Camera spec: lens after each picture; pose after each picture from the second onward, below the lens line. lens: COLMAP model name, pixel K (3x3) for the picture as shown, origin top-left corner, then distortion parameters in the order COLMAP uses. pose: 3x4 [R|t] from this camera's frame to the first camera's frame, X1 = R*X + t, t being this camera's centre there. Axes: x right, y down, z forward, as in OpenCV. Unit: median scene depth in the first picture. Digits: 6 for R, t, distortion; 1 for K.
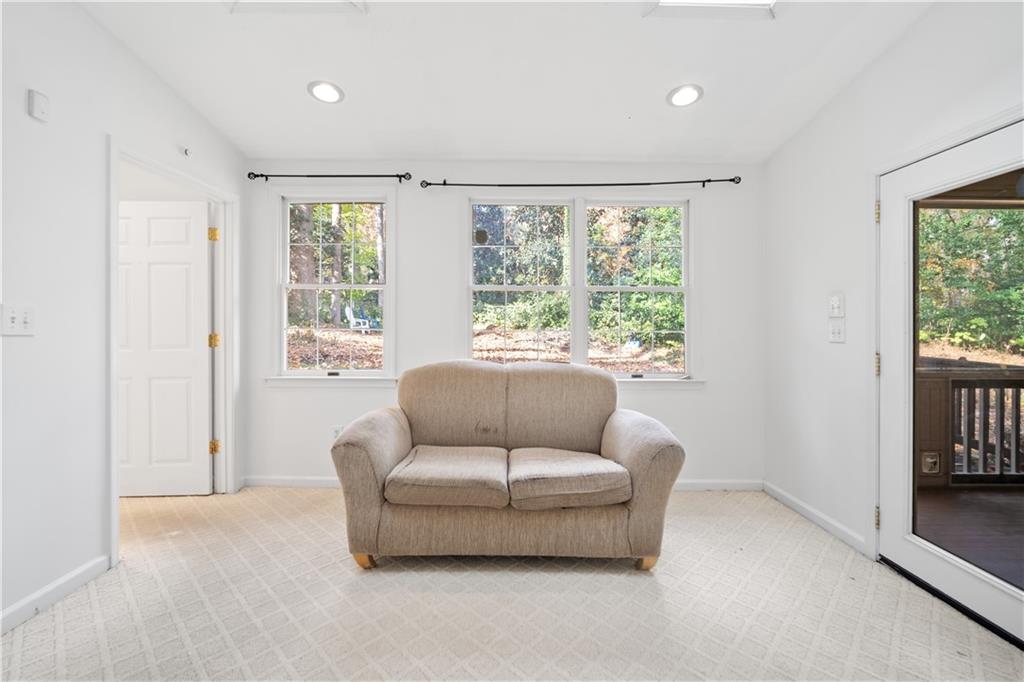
lens RADIAL K [[452.2, 0, 512.5], [0, 452.2, 325.2], [0, 0, 1]] dist [-0.001139, -0.000097]
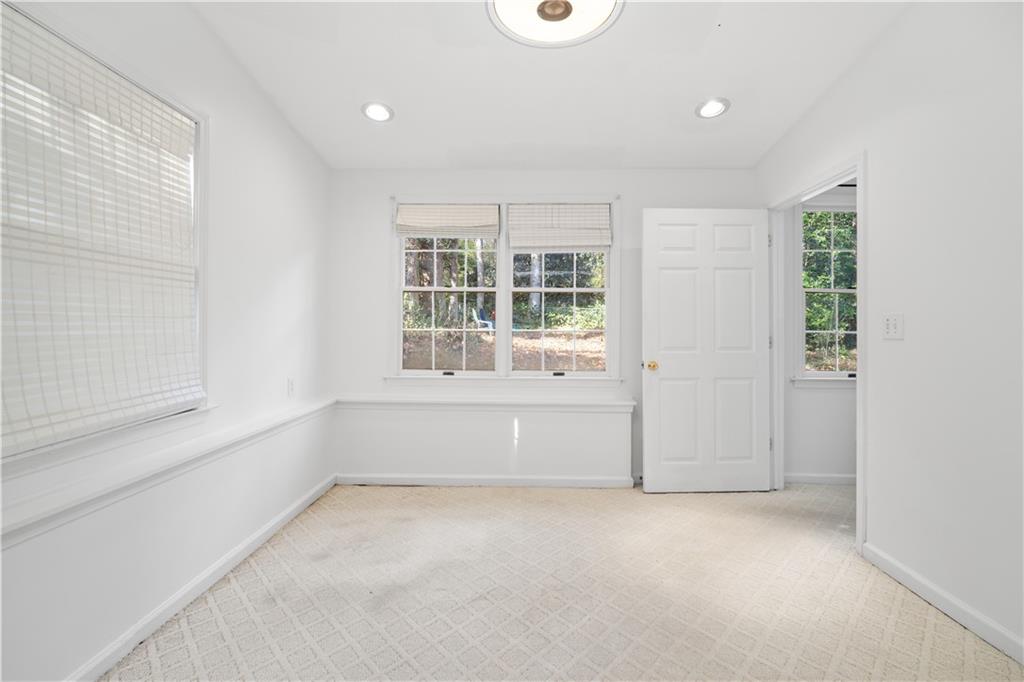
lens RADIAL K [[452.2, 0, 512.5], [0, 452.2, 325.2], [0, 0, 1]] dist [-0.001139, -0.000097]
pose [[0.999376, -0.000543, -0.035327, -0.465351], [0.000451, 0.999996, -0.002614, -0.001166], [0.035329, 0.002596, 0.999372, -0.021548]]
